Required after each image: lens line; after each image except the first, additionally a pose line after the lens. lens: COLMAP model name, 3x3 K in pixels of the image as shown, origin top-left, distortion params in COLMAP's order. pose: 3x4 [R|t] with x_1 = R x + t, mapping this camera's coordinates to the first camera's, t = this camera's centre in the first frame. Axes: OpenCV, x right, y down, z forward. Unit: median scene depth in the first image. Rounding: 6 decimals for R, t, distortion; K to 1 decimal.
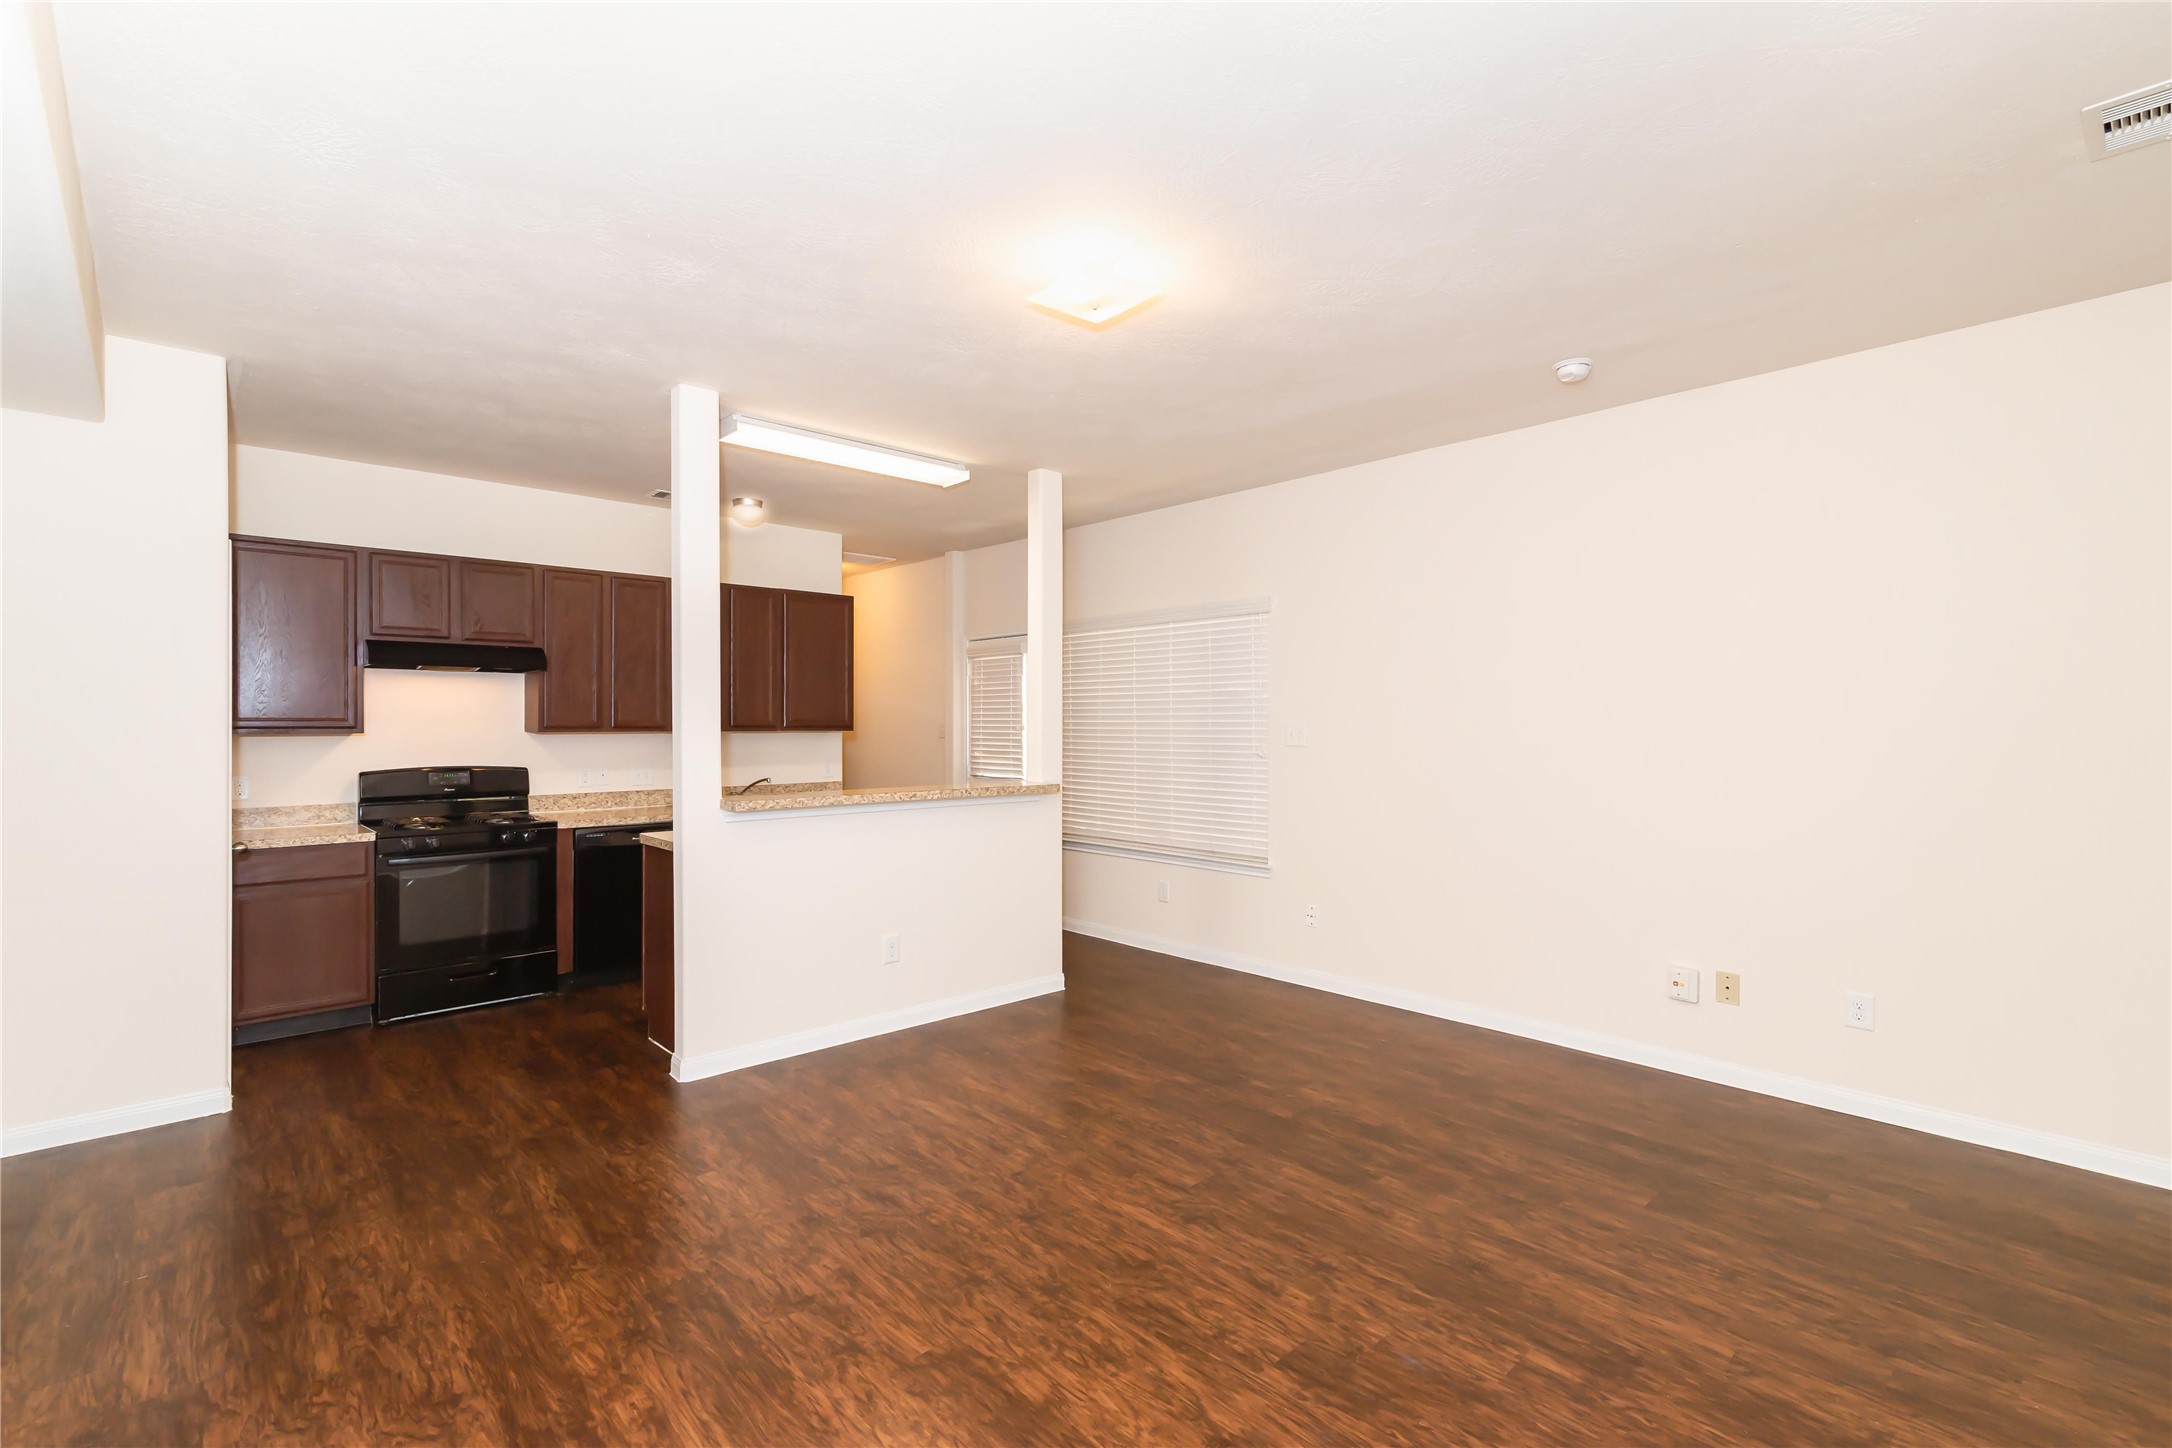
lens RADIAL K [[997.7, 0, 1123.5], [0, 997.7, 724.9], [0, 0, 1]] dist [0.008376, -0.001263]
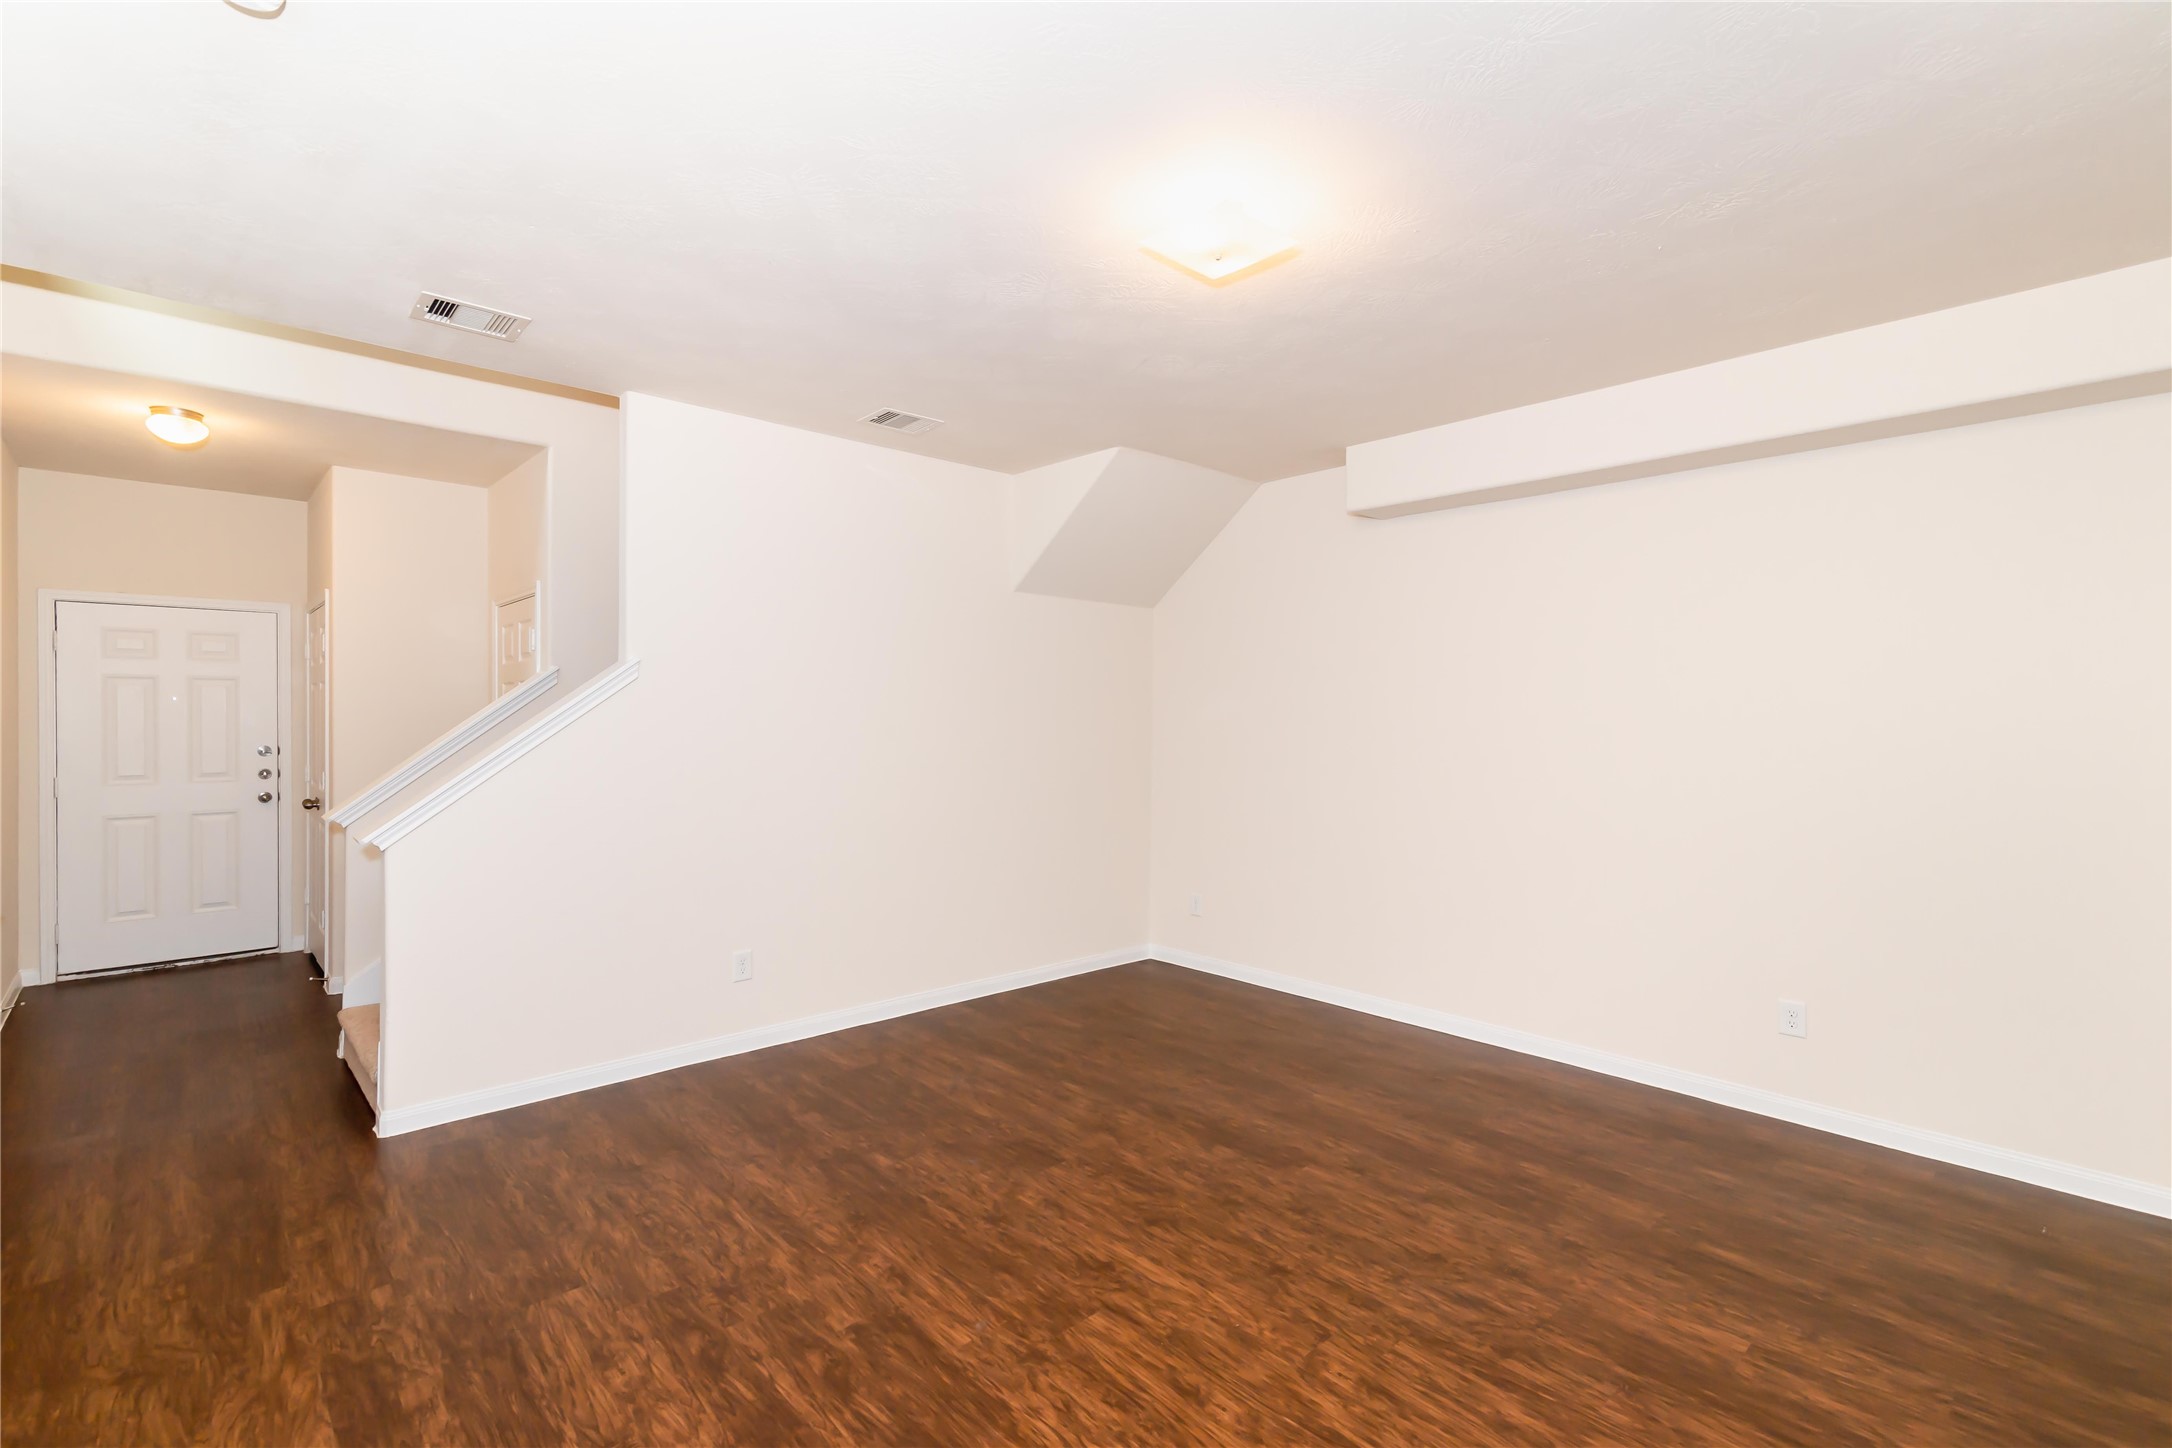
lens RADIAL K [[997.7, 0, 1123.5], [0, 997.7, 724.9], [0, 0, 1]] dist [0.008376, -0.001263]
pose [[-0.999987, -0.004758, 0.001660, 0.050085], [-0.004744, 0.999954, 0.008370, -0.019090], [-0.001700, 0.008362, -0.999964, 1.904895]]
